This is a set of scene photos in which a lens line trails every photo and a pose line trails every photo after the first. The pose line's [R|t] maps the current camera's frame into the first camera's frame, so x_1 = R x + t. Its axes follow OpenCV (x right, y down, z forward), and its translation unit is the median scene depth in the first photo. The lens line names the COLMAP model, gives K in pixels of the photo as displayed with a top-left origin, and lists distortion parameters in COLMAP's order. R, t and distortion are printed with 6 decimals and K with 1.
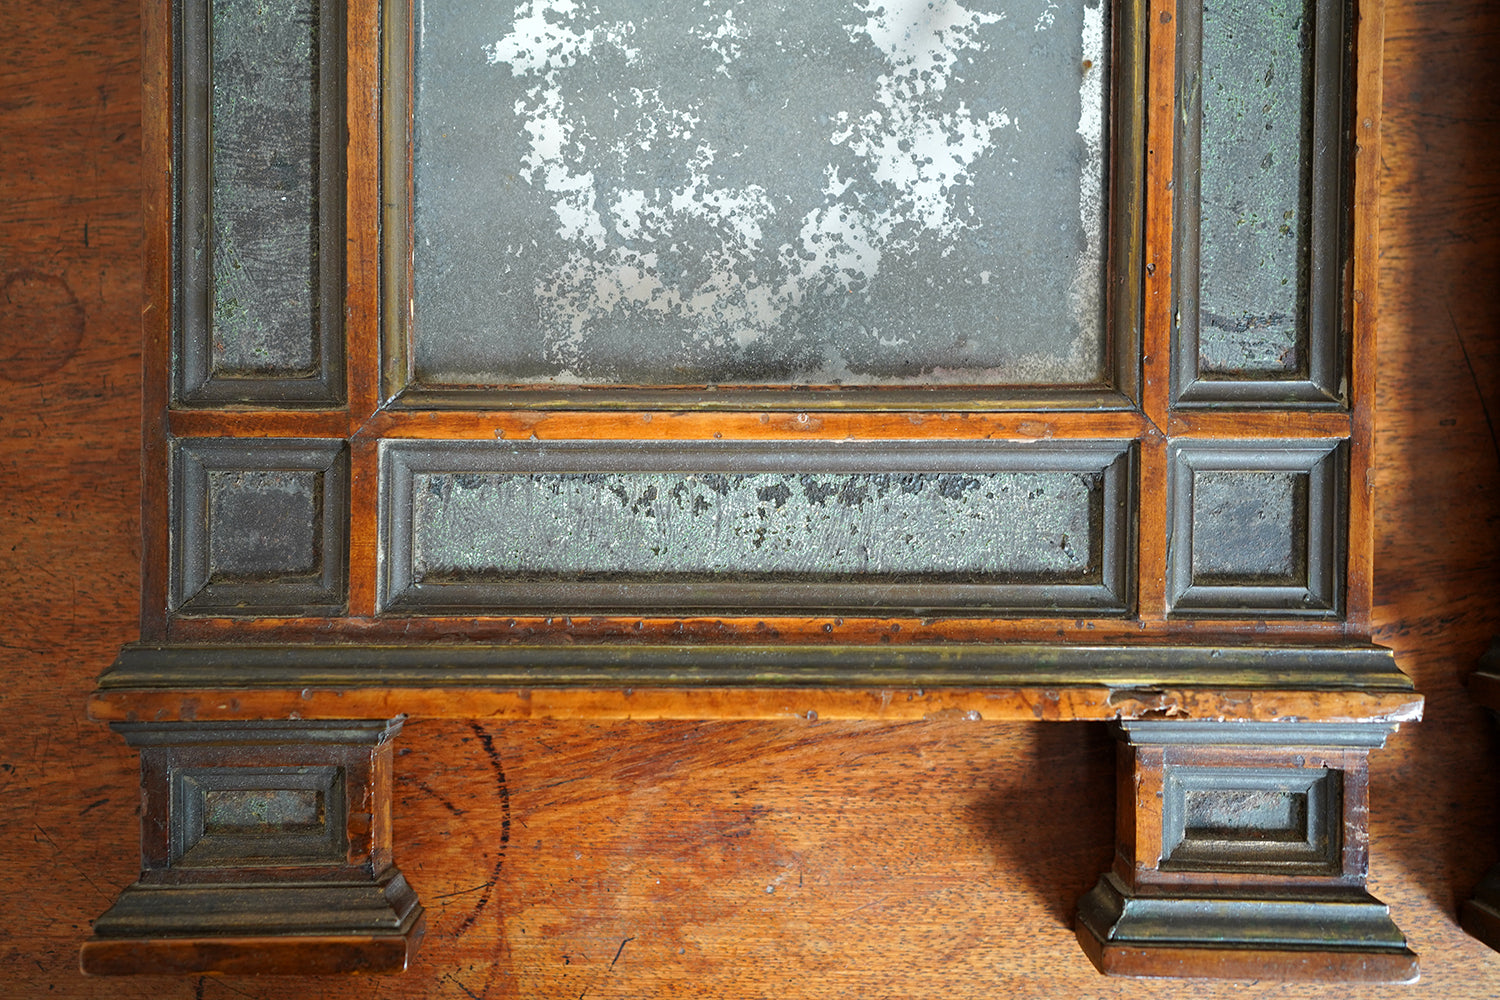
lens RADIAL K [[1505.3, 0, 744.1], [0, 1505.3, 485.1], [0, 0, 1]] dist [0.015802, 0.000000]
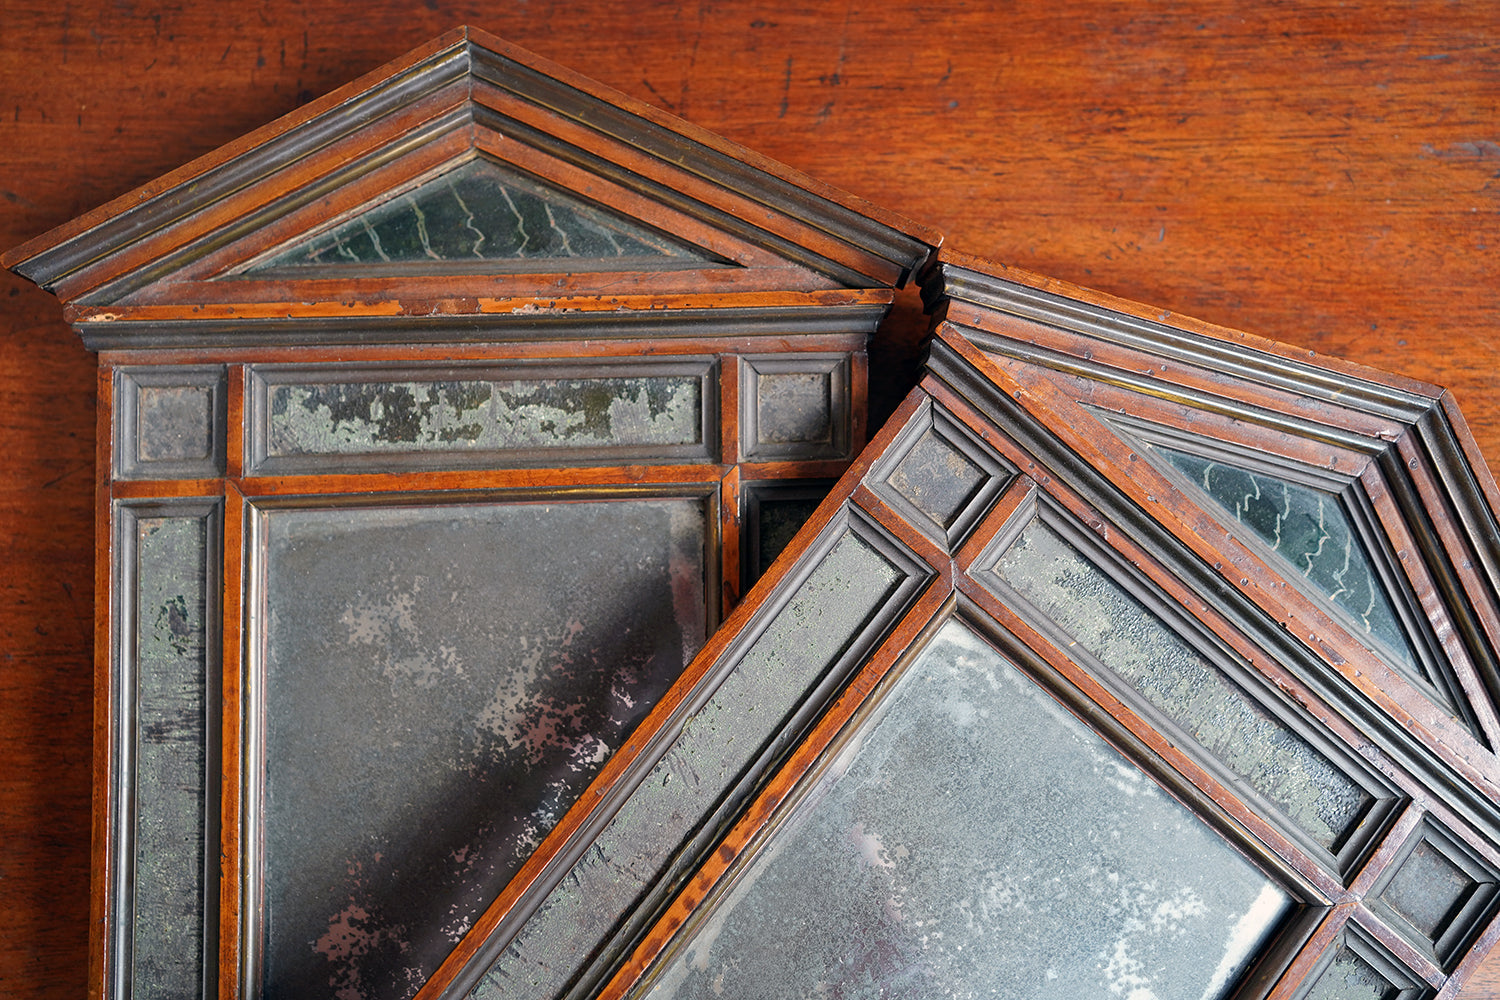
lens RADIAL K [[1505.3, 0, 742.7], [0, 1505.3, 496.7], [0, 0, 1]] dist [0.015802, 0.000000]
pose [[0.999755, -0.018447, -0.012216, 0.305617], [0.017772, 0.998421, -0.053292, -0.663118], [0.013179, 0.053062, 0.998504, -0.586292]]
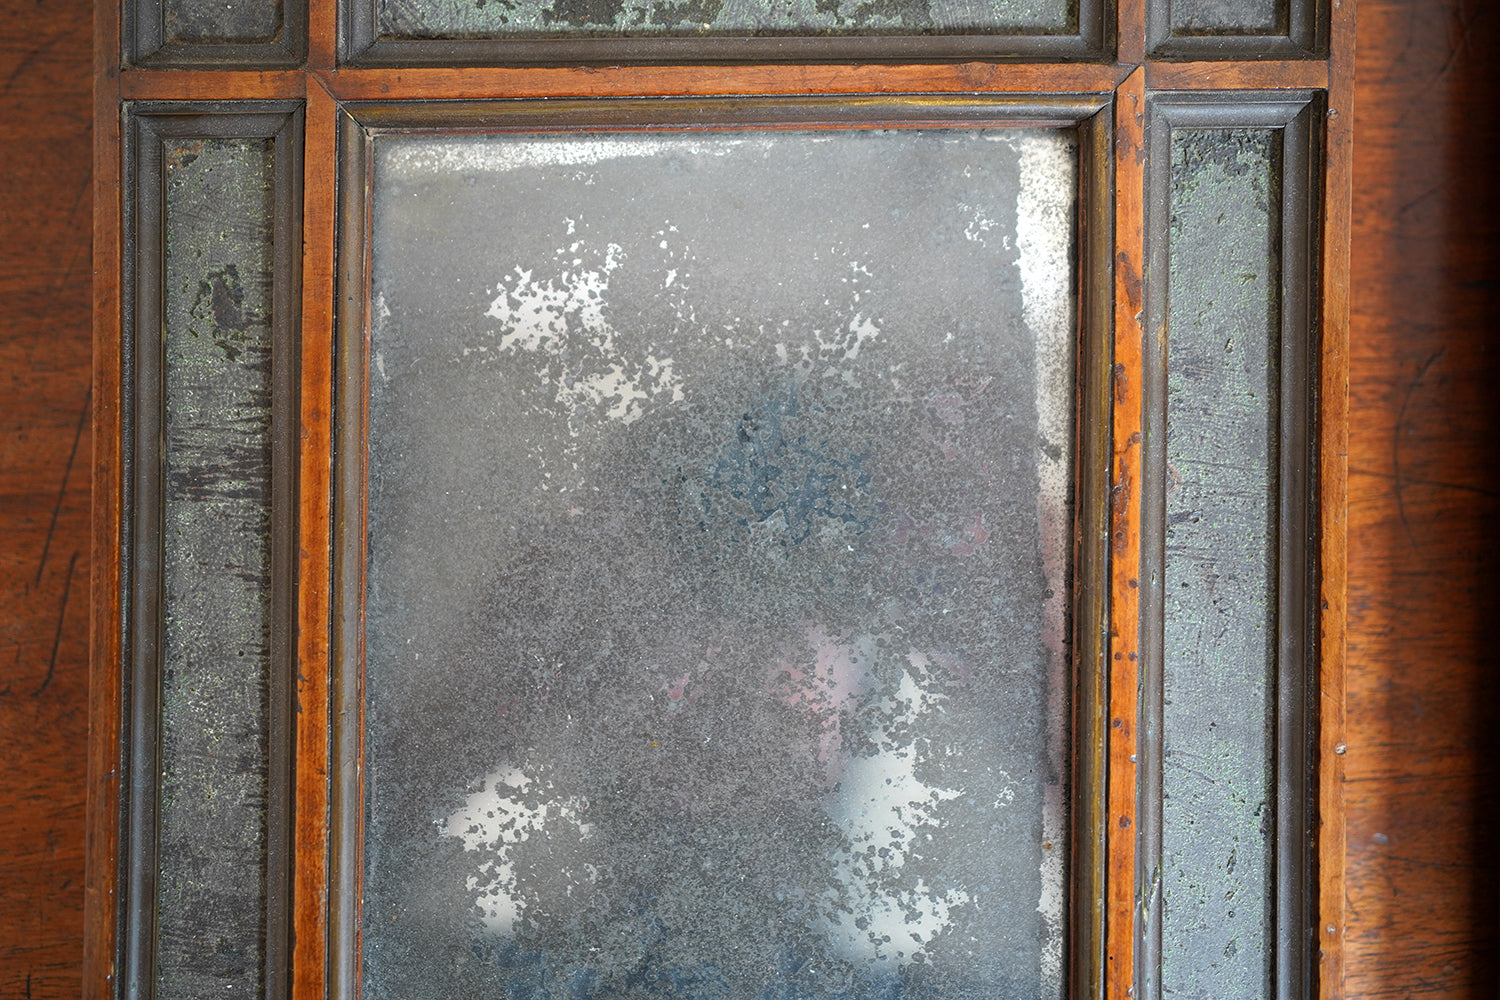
lens RADIAL K [[1505.3, 0, 747.4], [0, 1505.3, 486.6], [0, 0, 1]] dist [0.015802, 0.000000]
pose [[0.999997, 0.001674, -0.001579, 0.032614], [-0.001694, 0.999921, -0.012451, -0.498637], [0.001558, 0.012454, 0.999921, 0.011340]]
